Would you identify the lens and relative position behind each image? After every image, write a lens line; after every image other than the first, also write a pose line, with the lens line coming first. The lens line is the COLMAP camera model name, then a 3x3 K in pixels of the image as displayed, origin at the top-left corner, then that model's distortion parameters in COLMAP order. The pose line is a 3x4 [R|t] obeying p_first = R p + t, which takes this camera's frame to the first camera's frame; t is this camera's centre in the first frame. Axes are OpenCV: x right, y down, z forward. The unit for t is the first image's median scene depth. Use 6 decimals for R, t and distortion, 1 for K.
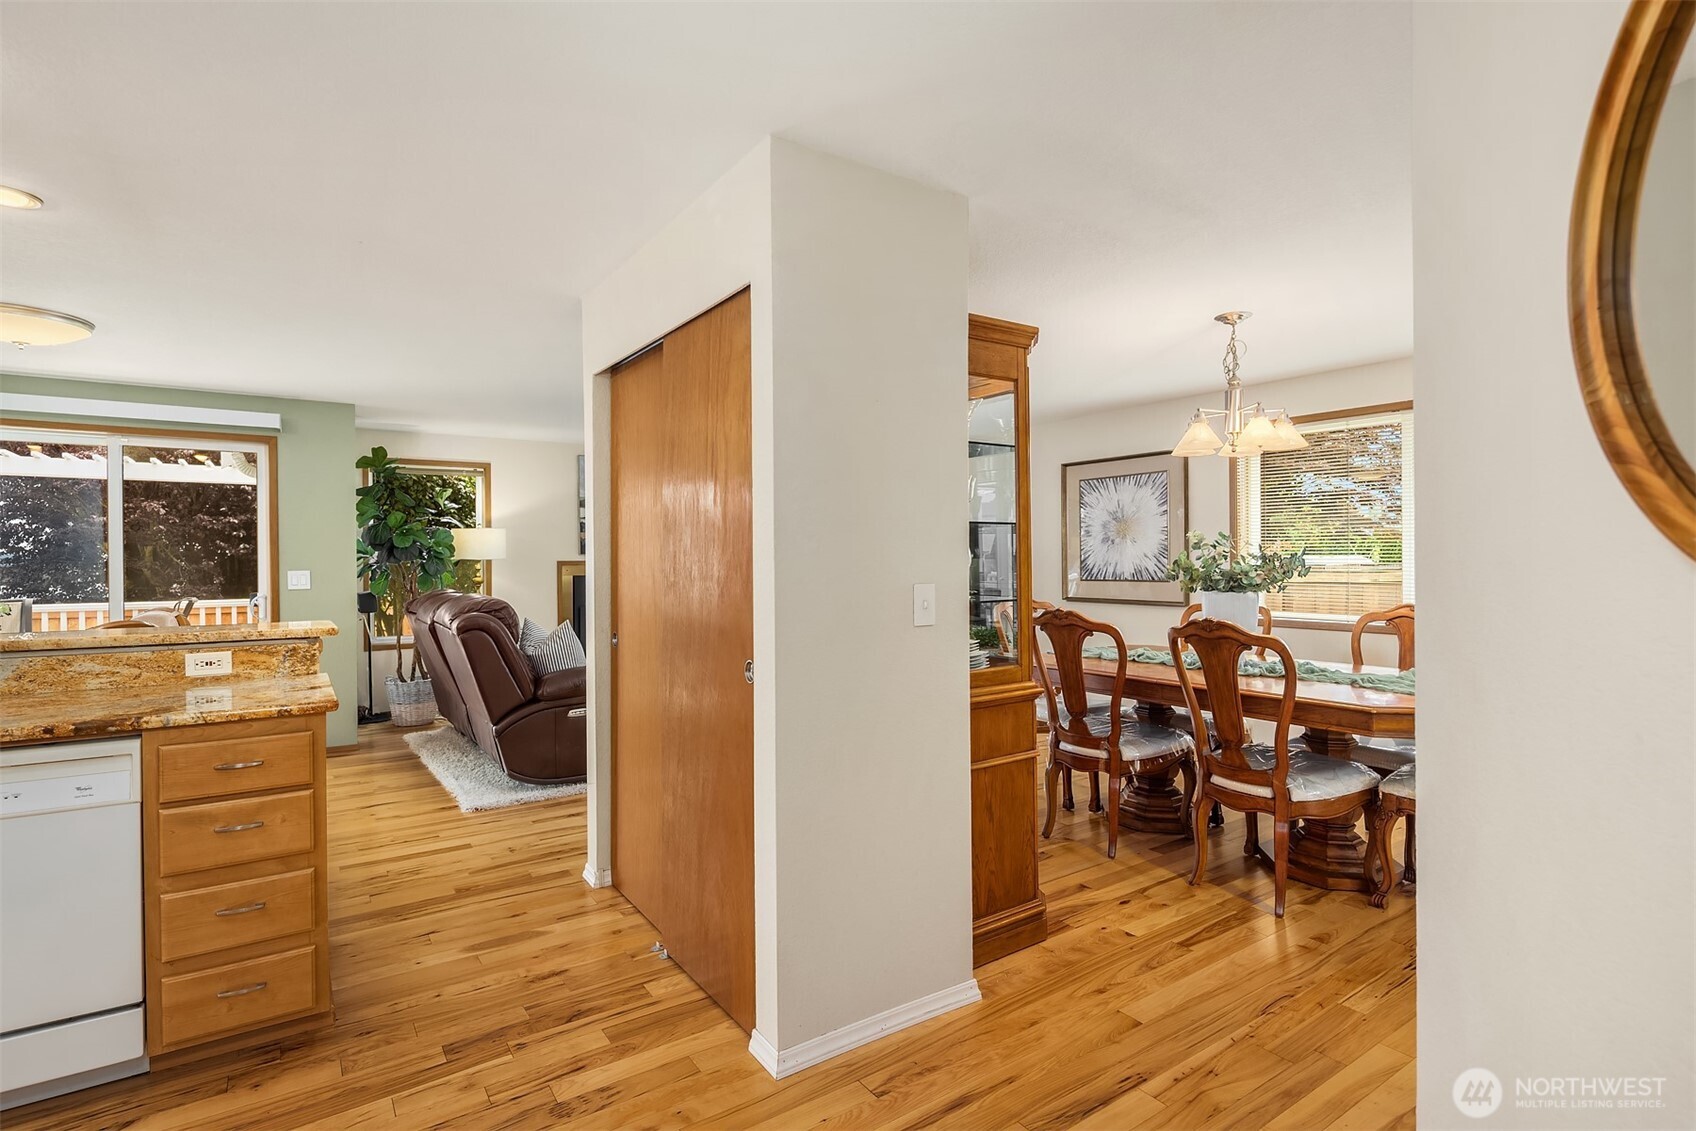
lens RADIAL K [[823.9, 0, 858.0], [0, 823.9, 560.1], [0, 0, 1]] dist [0.004929, -0.005080]
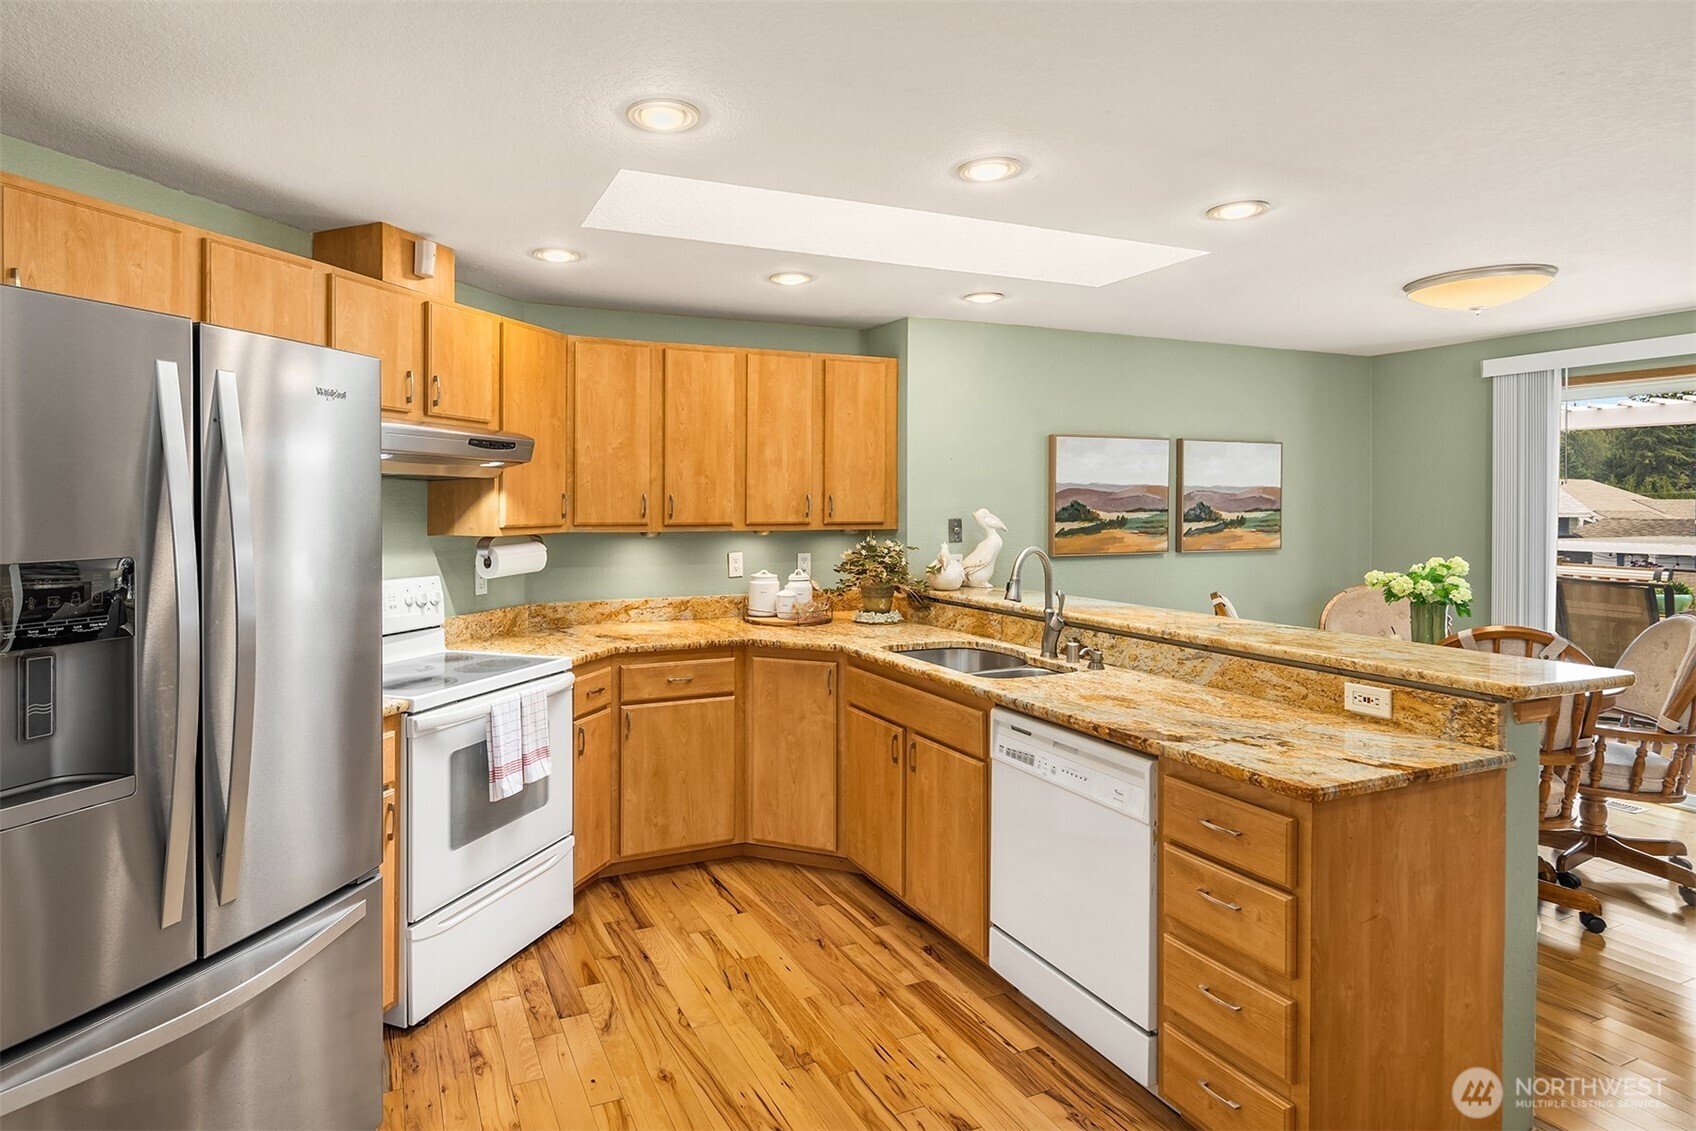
lens RADIAL K [[916.5, 0, 773.4], [0, 916.5, 500.8], [0, 0, 1]] dist [0.001644, -0.000073]
pose [[-0.199673, 0.002045, -0.979860, 0.089004], [-0.001827, 0.999995, 0.002459, -0.030043], [0.979861, 0.002281, -0.199669, 0.258686]]
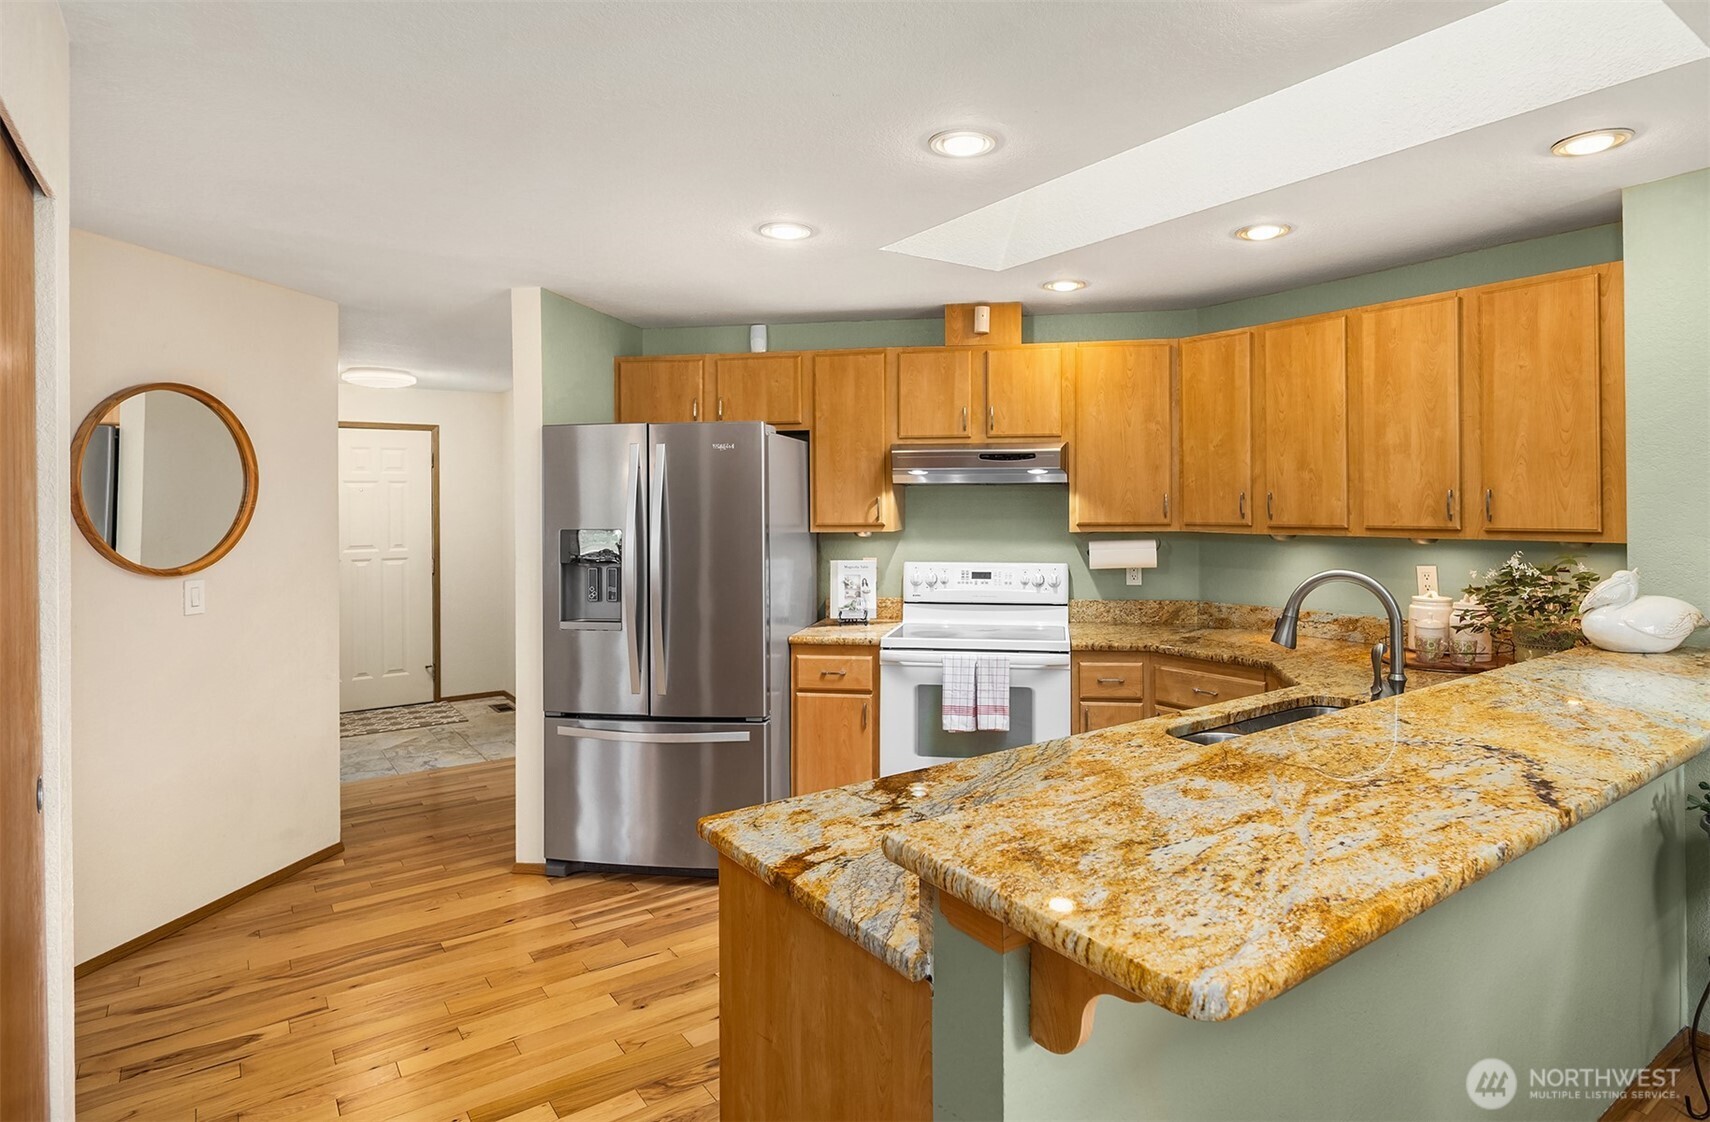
lens RADIAL K [[934.9, 0, 902.5], [0, 934.9, 500.4], [0, 0, 1]] dist [0.000625, -0.002682]
pose [[-0.999350, 0.011620, -0.034131, -0.295633], [0.011629, 0.999932, -0.000064, -0.030615], [0.034128, -0.000461, -0.999417, 0.656135]]
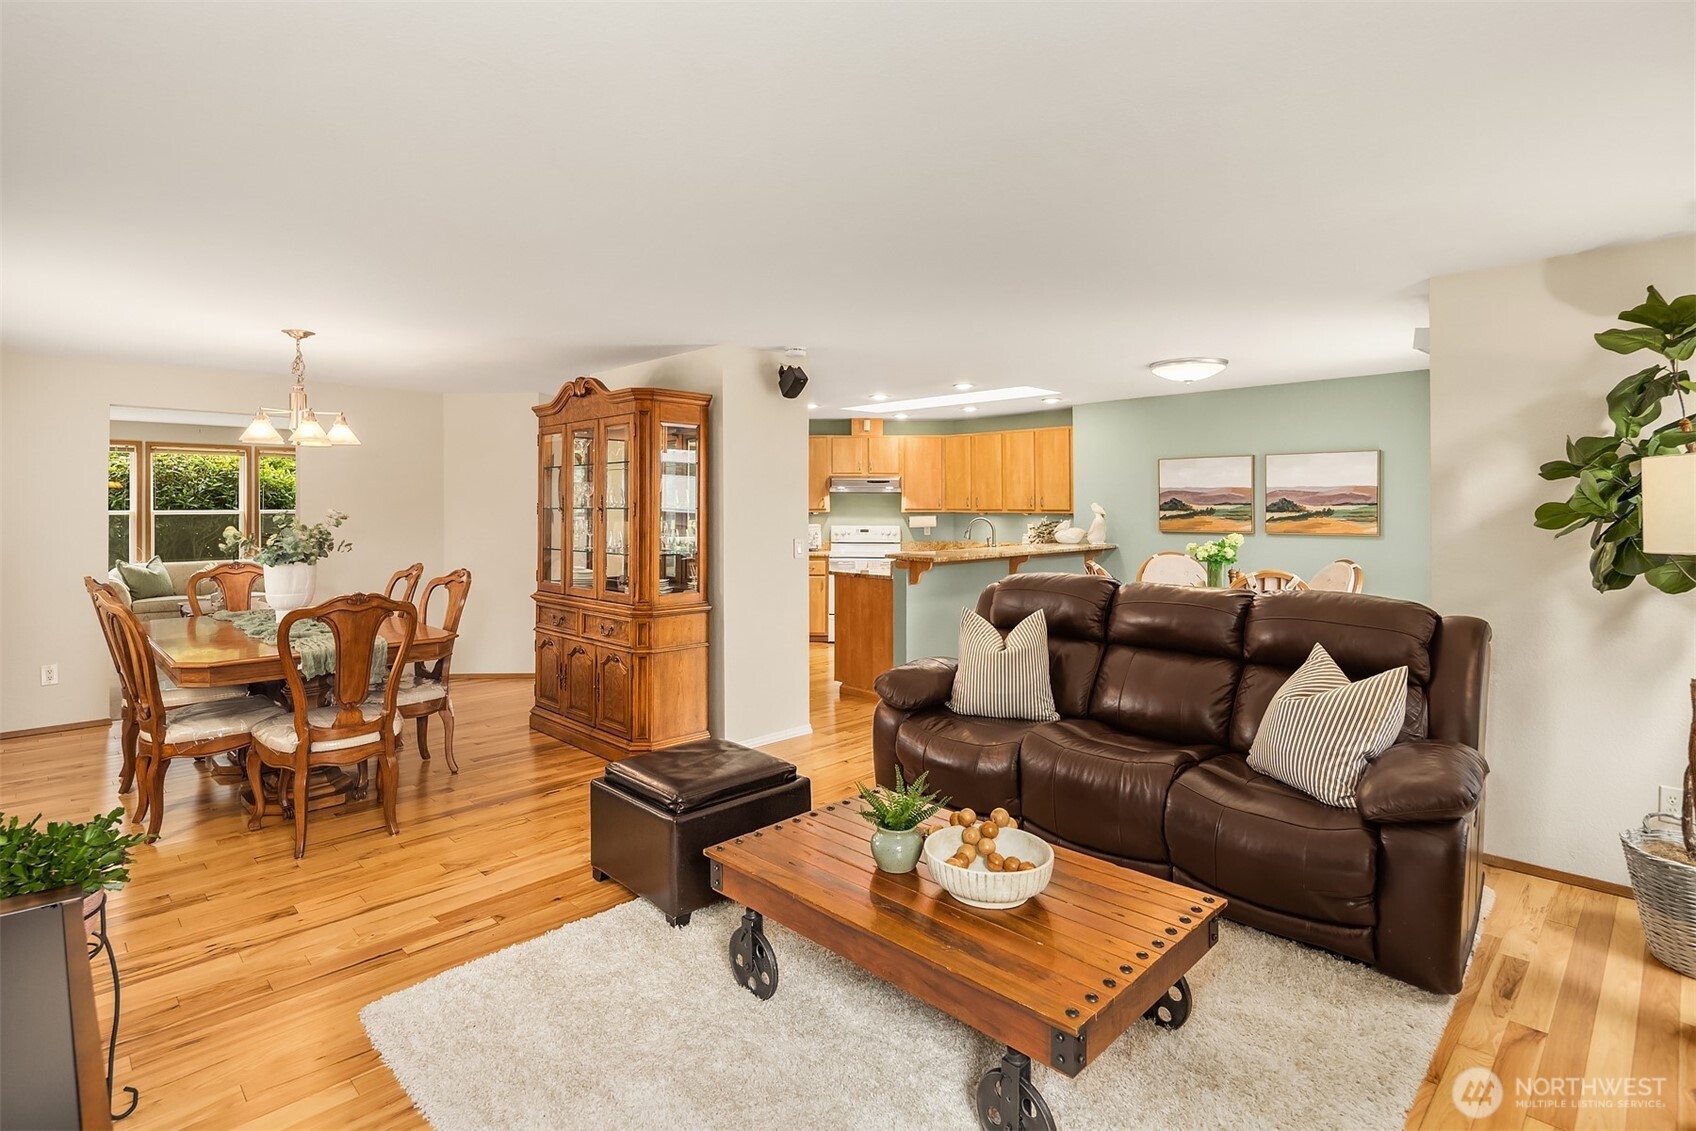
lens RADIAL K [[823.9, 0, 844.1], [0, 823.9, 506.0], [0, 0, 1]] dist [0.004929, -0.005080]
pose [[-0.984872, 0.004933, -0.173211, -0.076001], [0.004154, 0.999980, 0.004857, -0.024982], [0.173232, 0.004064, -0.984873, 1.441452]]
